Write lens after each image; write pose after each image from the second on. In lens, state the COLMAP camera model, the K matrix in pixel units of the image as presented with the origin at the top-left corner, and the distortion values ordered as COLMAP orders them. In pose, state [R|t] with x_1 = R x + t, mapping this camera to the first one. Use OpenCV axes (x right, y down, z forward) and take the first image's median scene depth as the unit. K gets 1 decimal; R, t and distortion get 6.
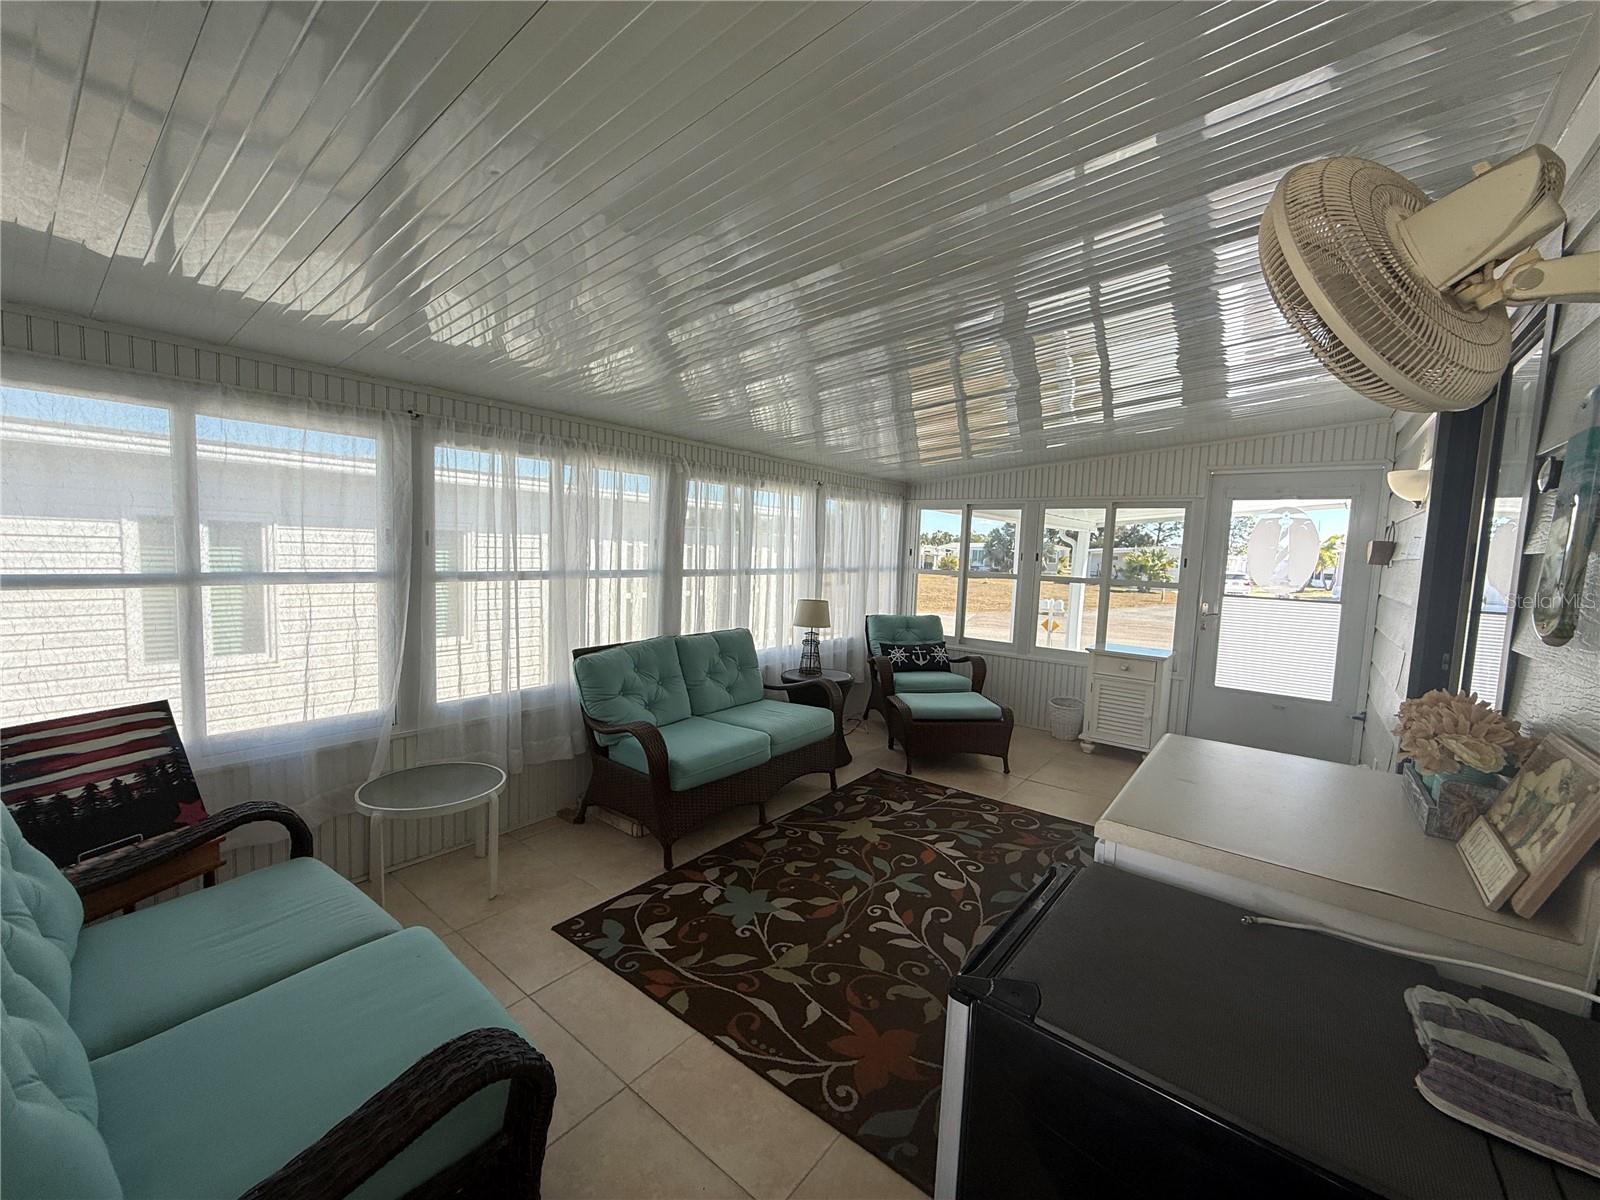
lens RADIAL K [[637.2, 0, 797.7], [0, 637.2, 605.0], [0, 0, 1]] dist [-0.001080, 0.005916]
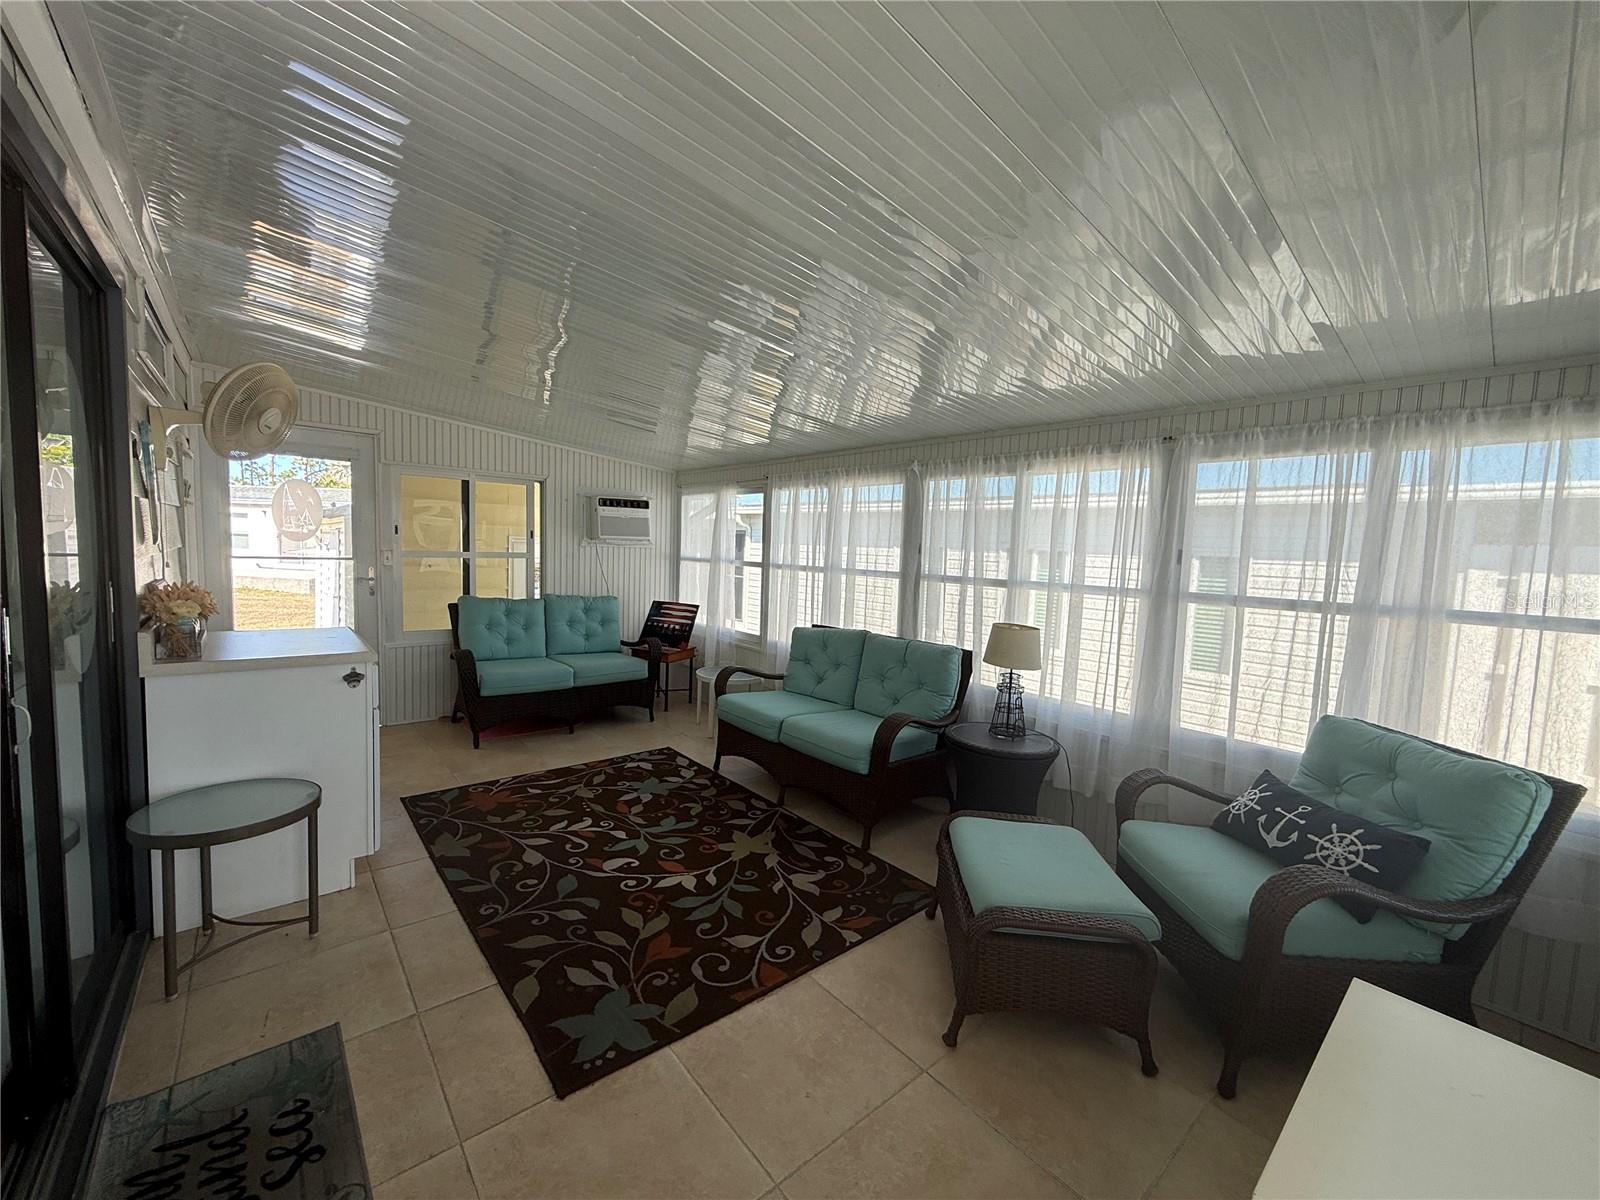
lens RADIAL K [[637.2, 0, 797.7], [0, 637.2, 605.0], [0, 0, 1]] dist [-0.001080, 0.005916]
pose [[-0.193486, 0.048063, -0.979925, 1.020517], [-0.134792, 0.988026, 0.075075, -0.071626], [0.971800, 0.146612, -0.184691, 1.248123]]
